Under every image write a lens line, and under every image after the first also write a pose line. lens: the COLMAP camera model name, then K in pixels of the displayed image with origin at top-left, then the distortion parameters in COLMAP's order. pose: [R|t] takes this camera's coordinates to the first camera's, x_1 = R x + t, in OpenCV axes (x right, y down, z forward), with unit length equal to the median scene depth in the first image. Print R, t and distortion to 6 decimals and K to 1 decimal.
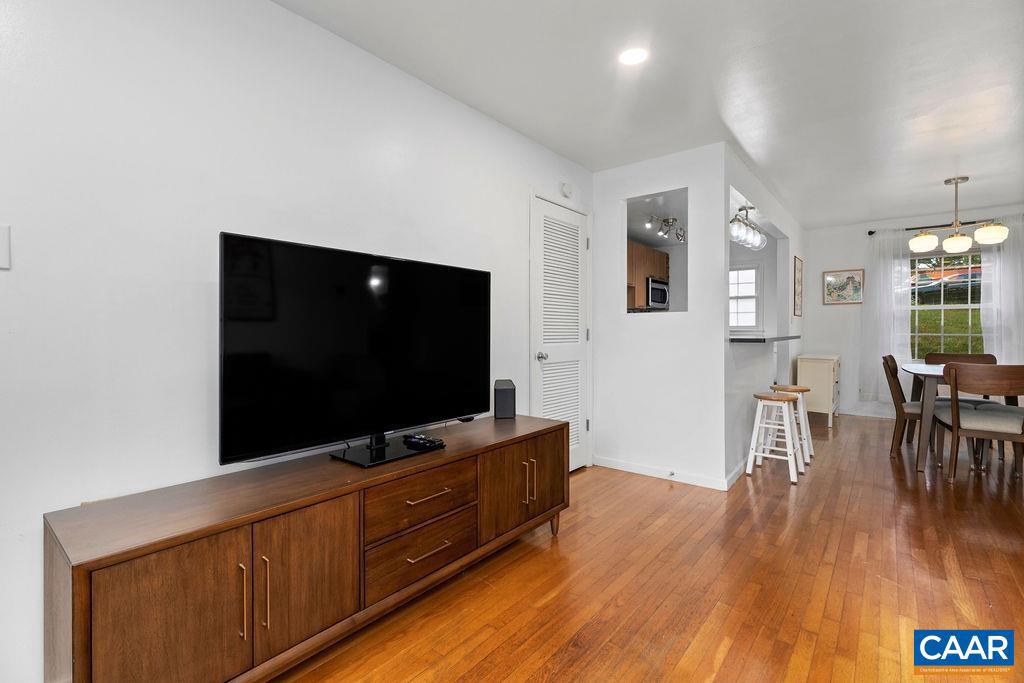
lens RADIAL K [[468.2, 0, 511.2], [0, 468.2, 332.3], [0, 0, 1]] dist [0.001284, 0.000135]
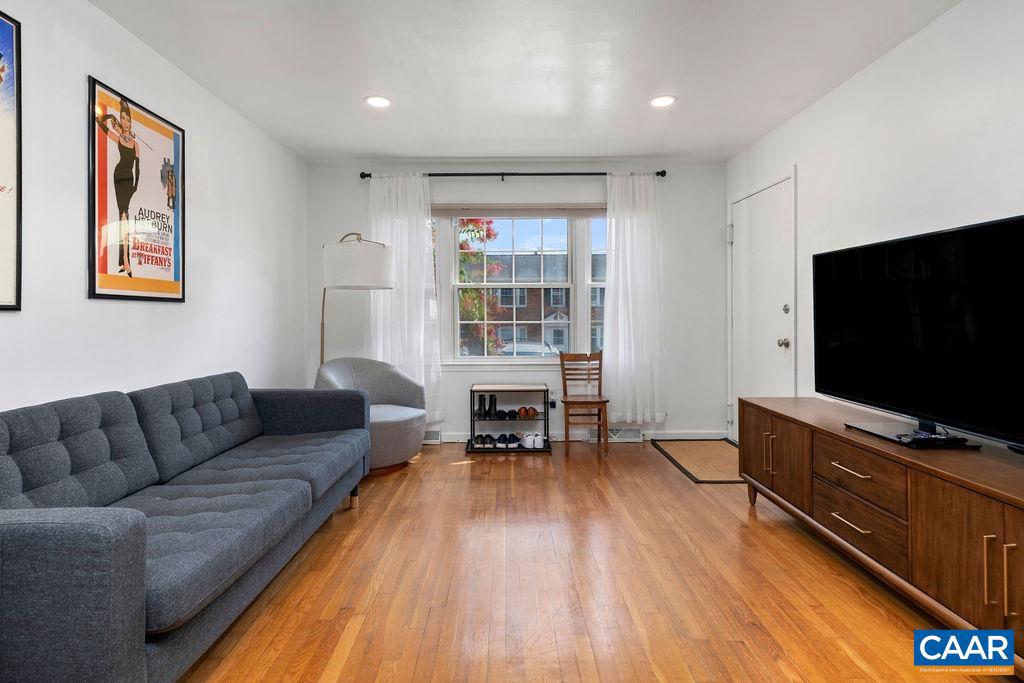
lens RADIAL K [[529.4, 0, 510.8], [0, 529.4, 312.7], [0, 0, 1]] dist [-0.000026, -0.000018]
pose [[-0.769894, 0.003269, -0.638163, 1.070615], [0.002549, 0.999995, 0.002047, -0.008628], [0.638167, -0.000051, -0.769898, 1.303179]]
